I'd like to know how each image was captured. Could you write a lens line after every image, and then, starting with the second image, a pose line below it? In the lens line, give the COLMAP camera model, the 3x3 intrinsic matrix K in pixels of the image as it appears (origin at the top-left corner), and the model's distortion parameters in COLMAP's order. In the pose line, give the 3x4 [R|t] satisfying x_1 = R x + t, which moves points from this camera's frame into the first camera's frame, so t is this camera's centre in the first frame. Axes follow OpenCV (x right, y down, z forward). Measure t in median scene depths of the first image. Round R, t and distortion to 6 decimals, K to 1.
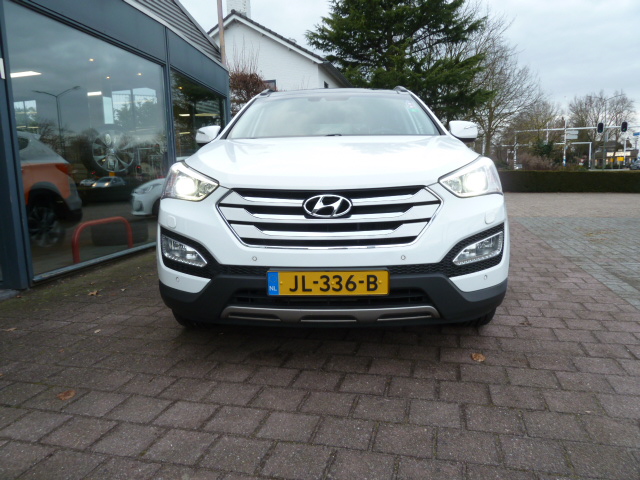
lens RADIAL K [[480.2, 0, 320.8], [0, 480.2, 232.3], [0, 0, 1]] dist [-0.035584, 0.011062]
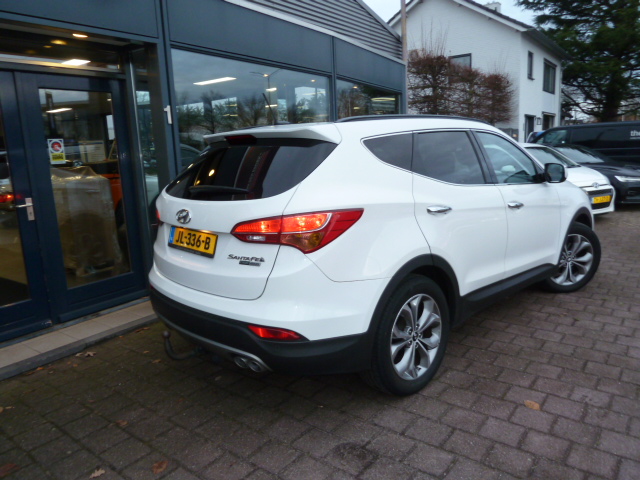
lens RADIAL K [[480.2, 0, 318.1], [0, 480.2, 240.2], [0, 0, 1]] dist [-0.035584, 0.011062]
pose [[0.917396, 0.068473, -0.392040, 0.185539], [-0.036938, 0.995485, 0.087434, -0.268092], [0.396257, -0.065730, 0.915784, 0.147205]]
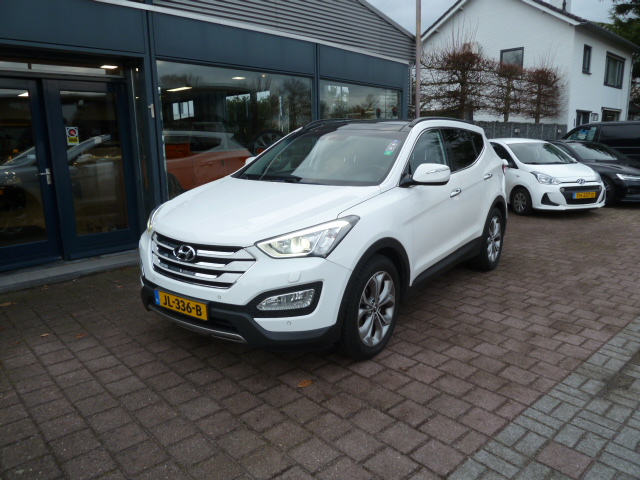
lens RADIAL K [[480.2, 0, 323.1], [0, 480.2, 239.1], [0, 0, 1]] dist [-0.035584, 0.011062]
pose [[0.841161, 0.130054, -0.524914, 1.020816], [-0.079773, 0.989873, 0.117419, -0.271958], [0.534869, -0.056894, 0.843017, -0.002182]]
